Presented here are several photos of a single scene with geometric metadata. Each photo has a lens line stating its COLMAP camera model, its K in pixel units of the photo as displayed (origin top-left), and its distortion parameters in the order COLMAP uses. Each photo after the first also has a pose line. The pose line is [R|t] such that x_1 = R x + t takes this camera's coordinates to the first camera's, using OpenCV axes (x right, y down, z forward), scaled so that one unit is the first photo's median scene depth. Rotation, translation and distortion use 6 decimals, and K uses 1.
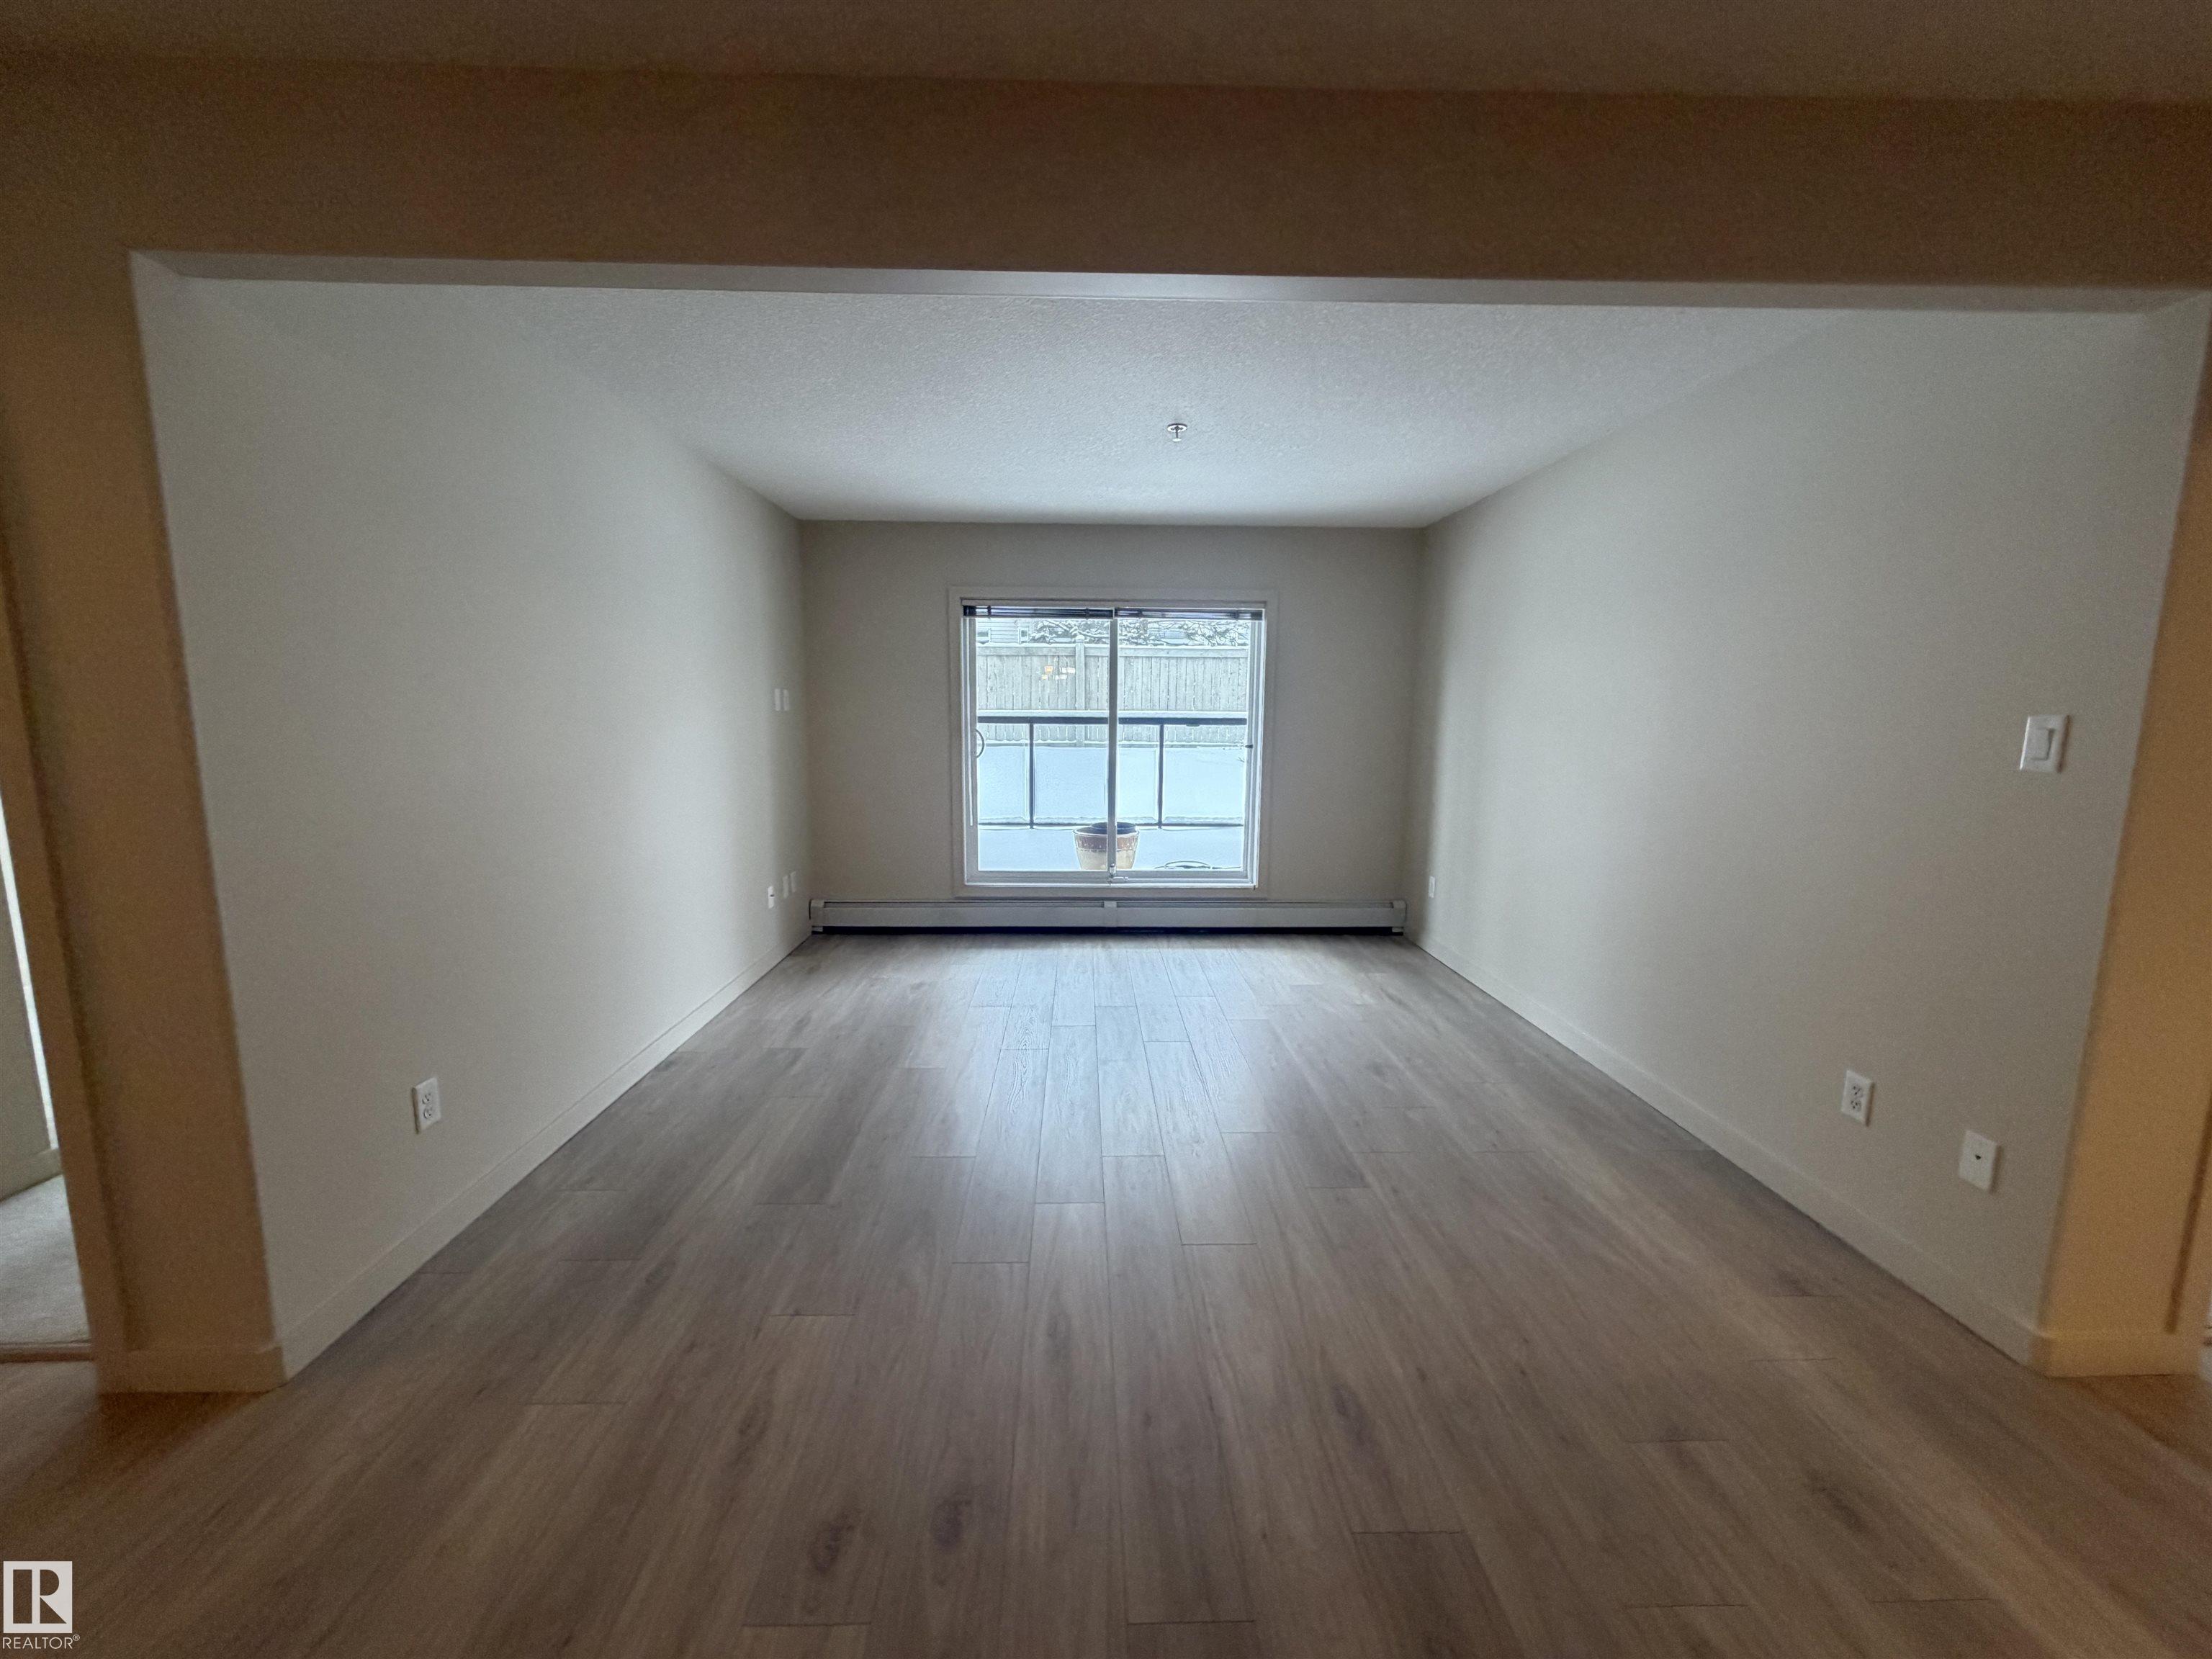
lens RADIAL K [[881.9, 0, 1099.1], [0, 881.9, 832.4], [0, 0, 1]] dist [-0.000086, 0.000045]
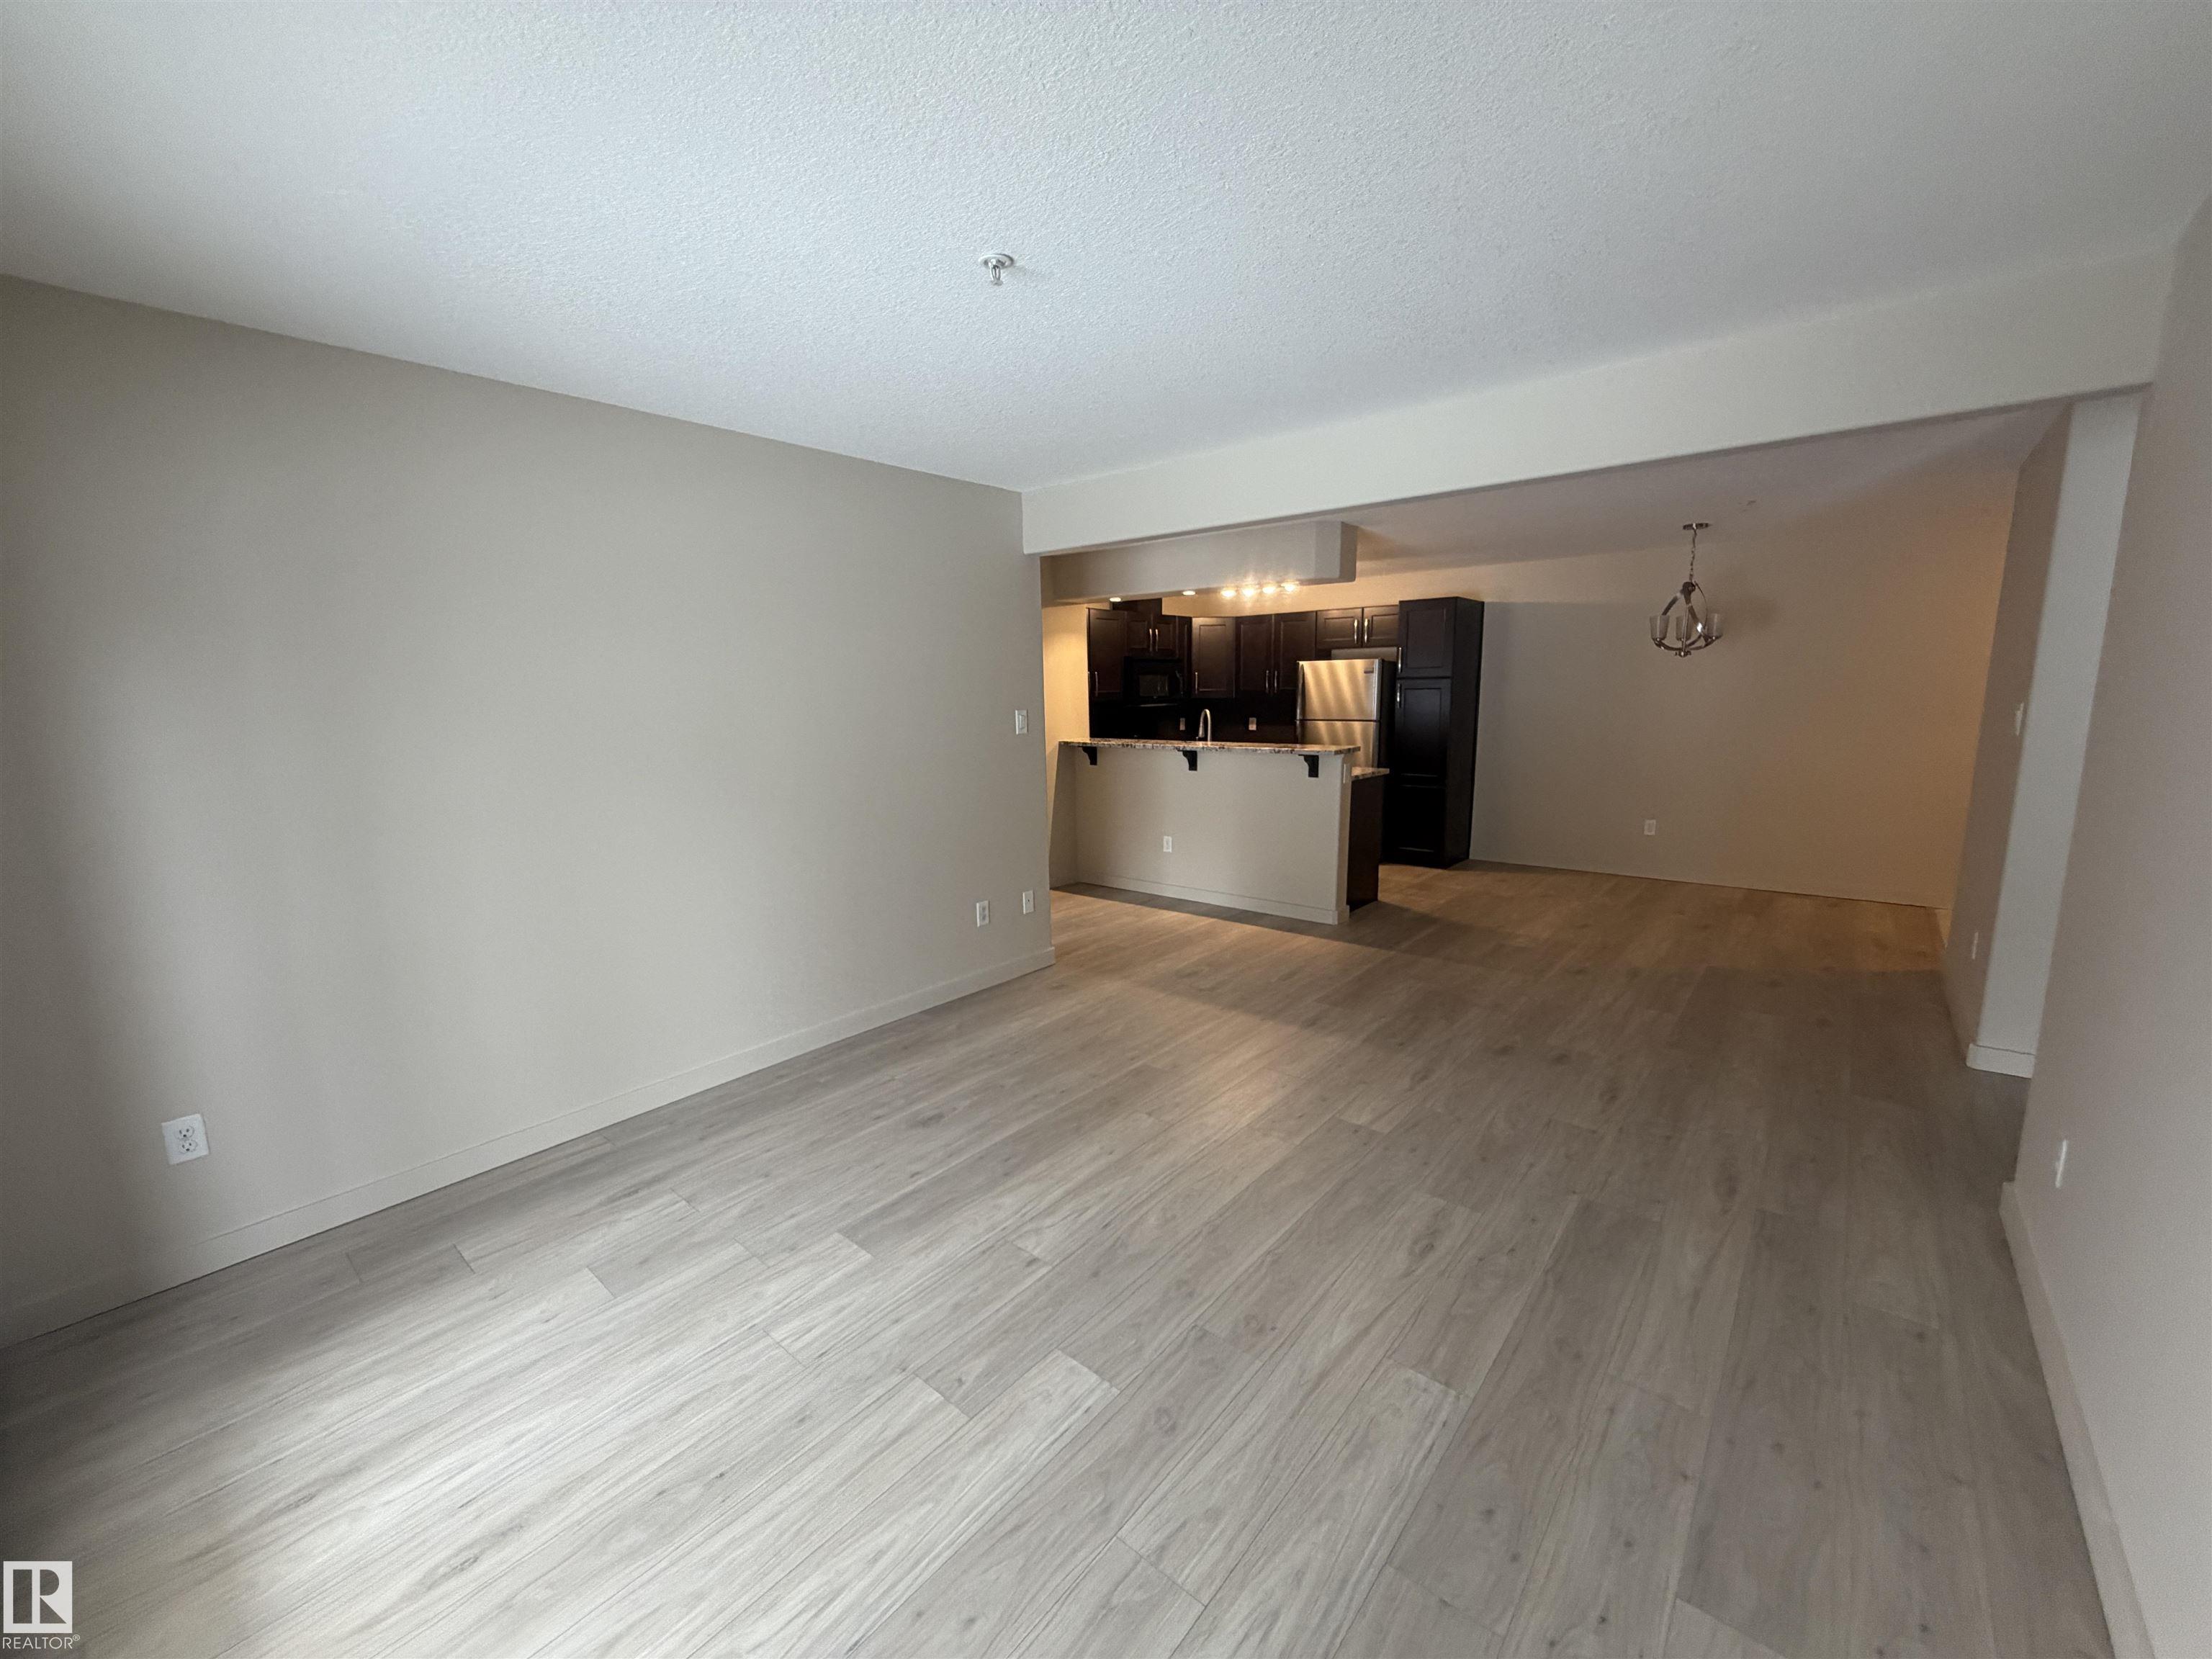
lens RADIAL K [[881.9, 0, 1102.8], [0, 881.9, 835.5], [0, 0, 1]] dist [-0.000086, 0.000045]
pose [[-0.746410, -0.106903, 0.656844, -0.512508], [0.105393, 0.955568, 0.275285, -0.324620], [-0.657088, 0.274703, -0.701979, 1.931946]]
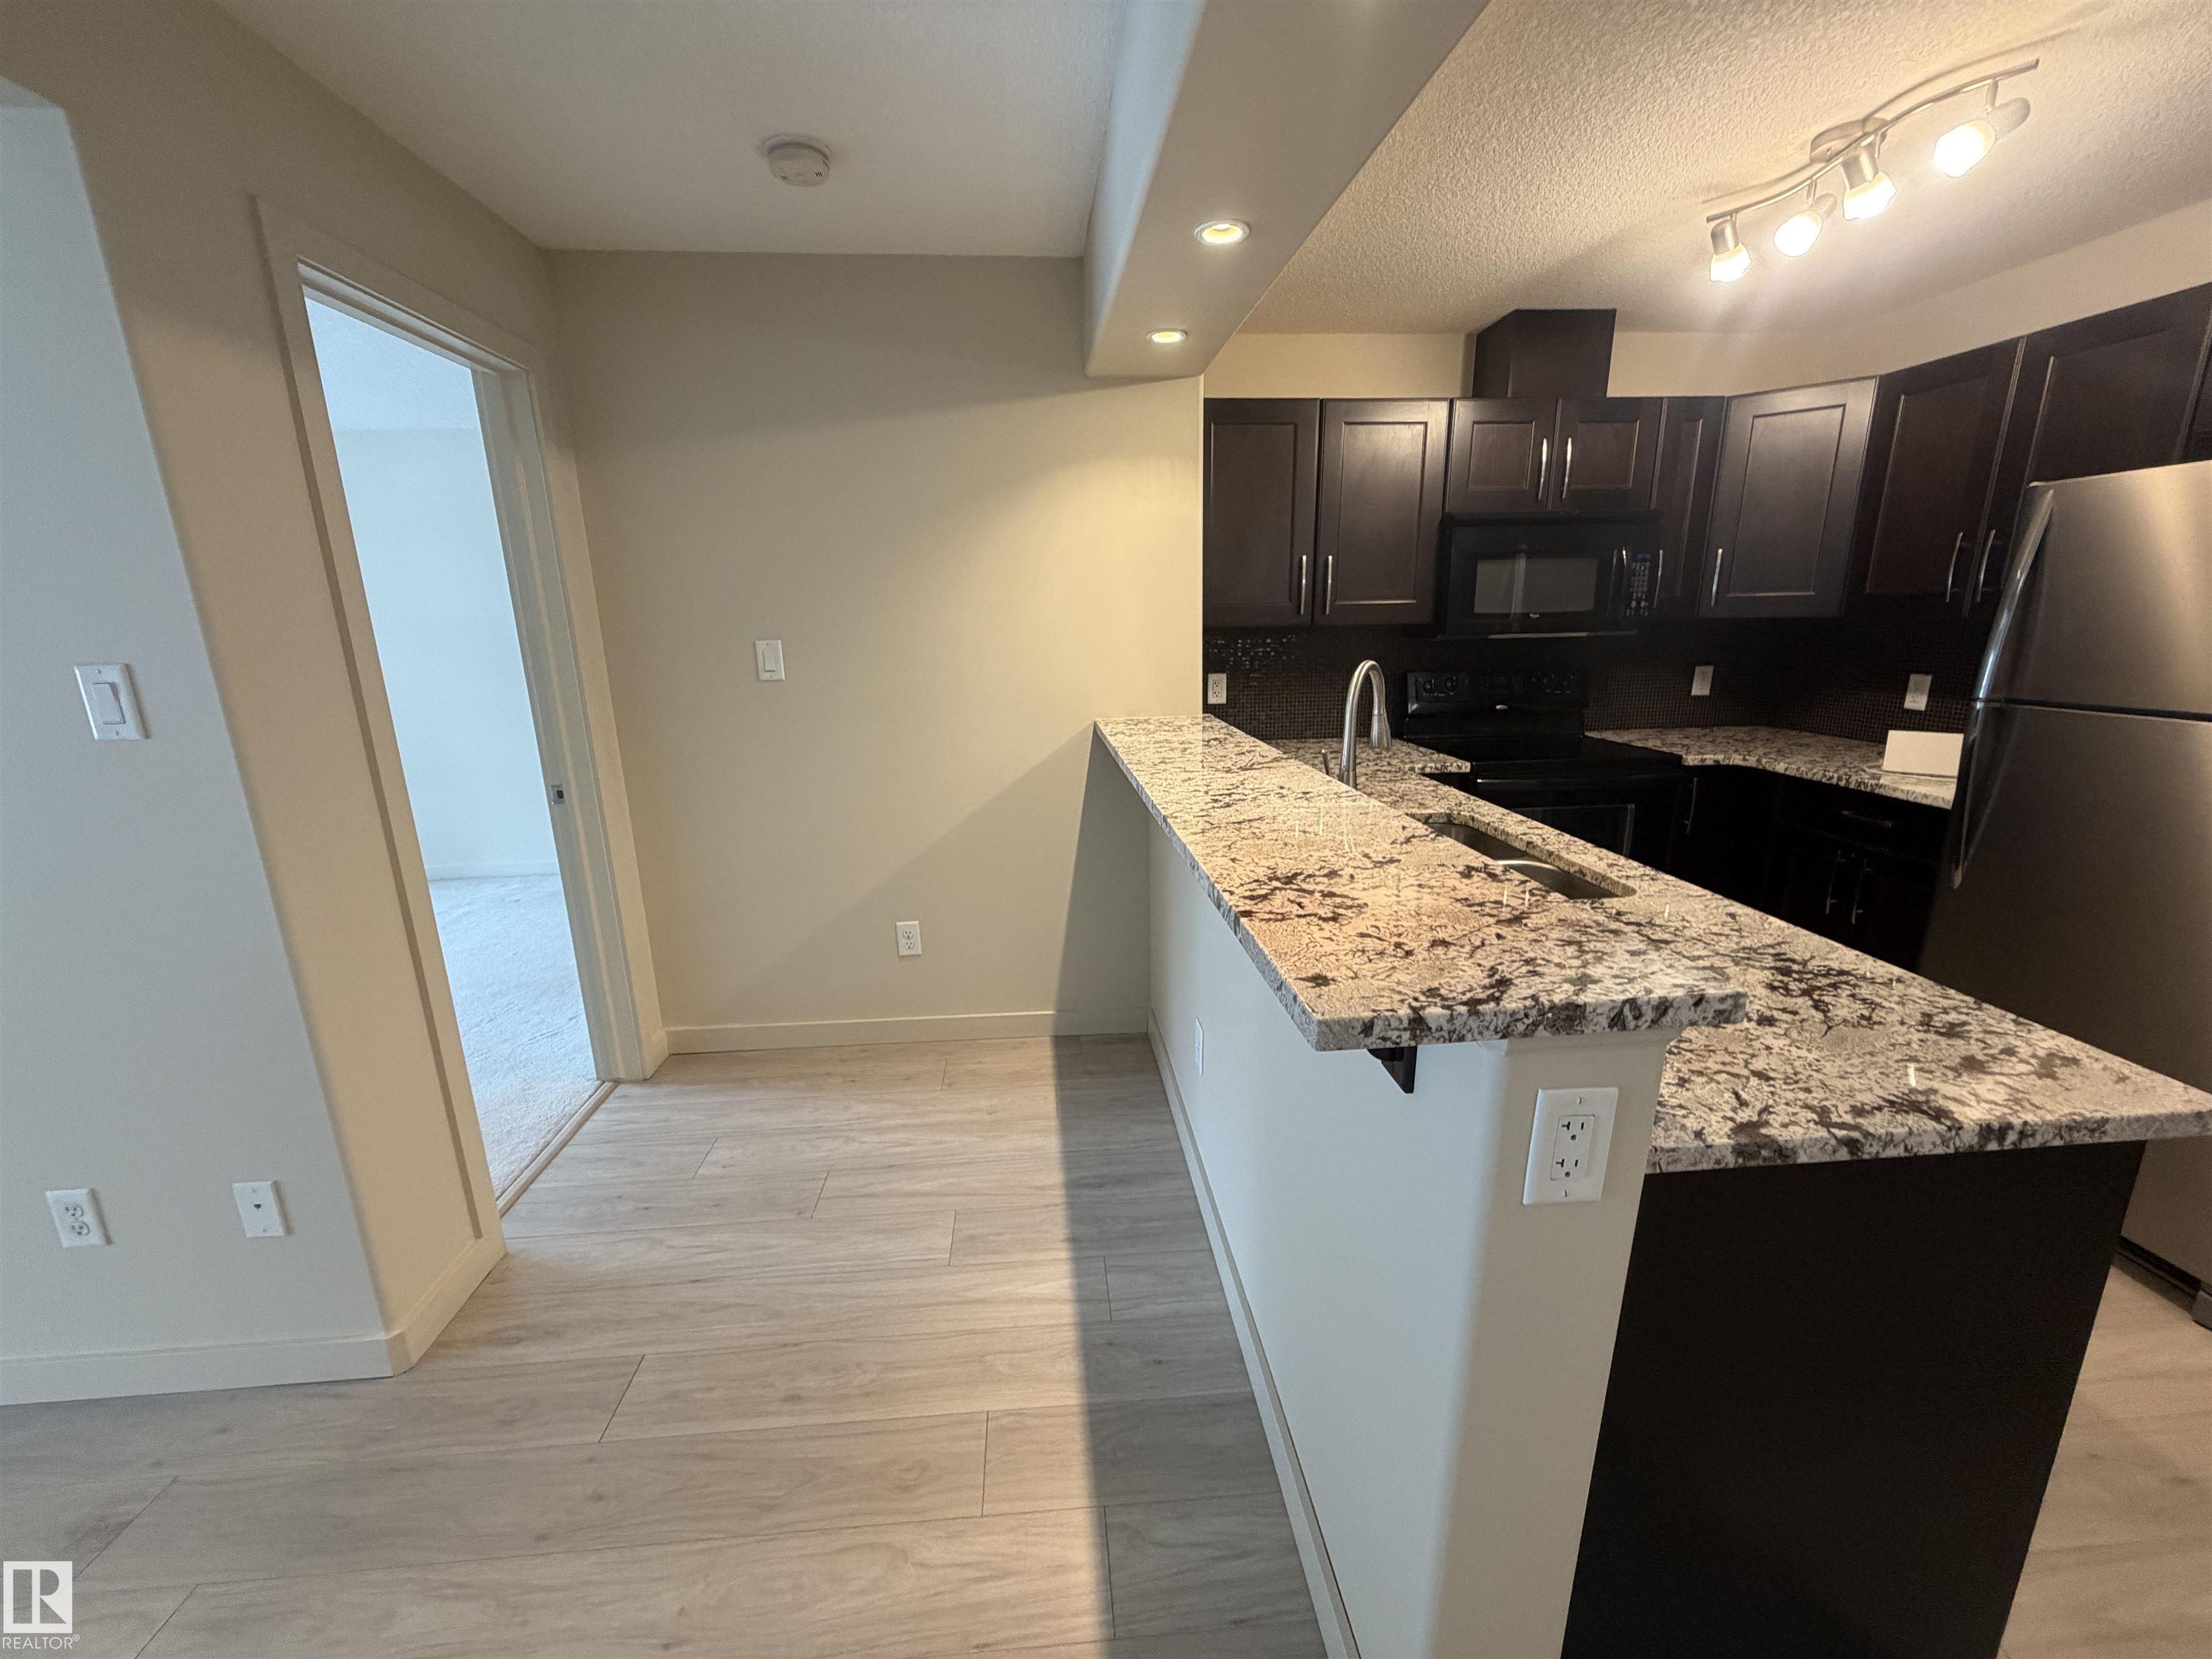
lens RADIAL K [[881.9, 0, 1097.3], [0, 881.9, 832.2], [0, 0, 1]] dist [-0.000086, 0.000045]
pose [[-0.046544, -0.246637, 0.967990, 0.197980], [0.164016, 0.954001, 0.250959, -0.033491], [-0.985359, 0.170447, -0.003951, 0.136300]]
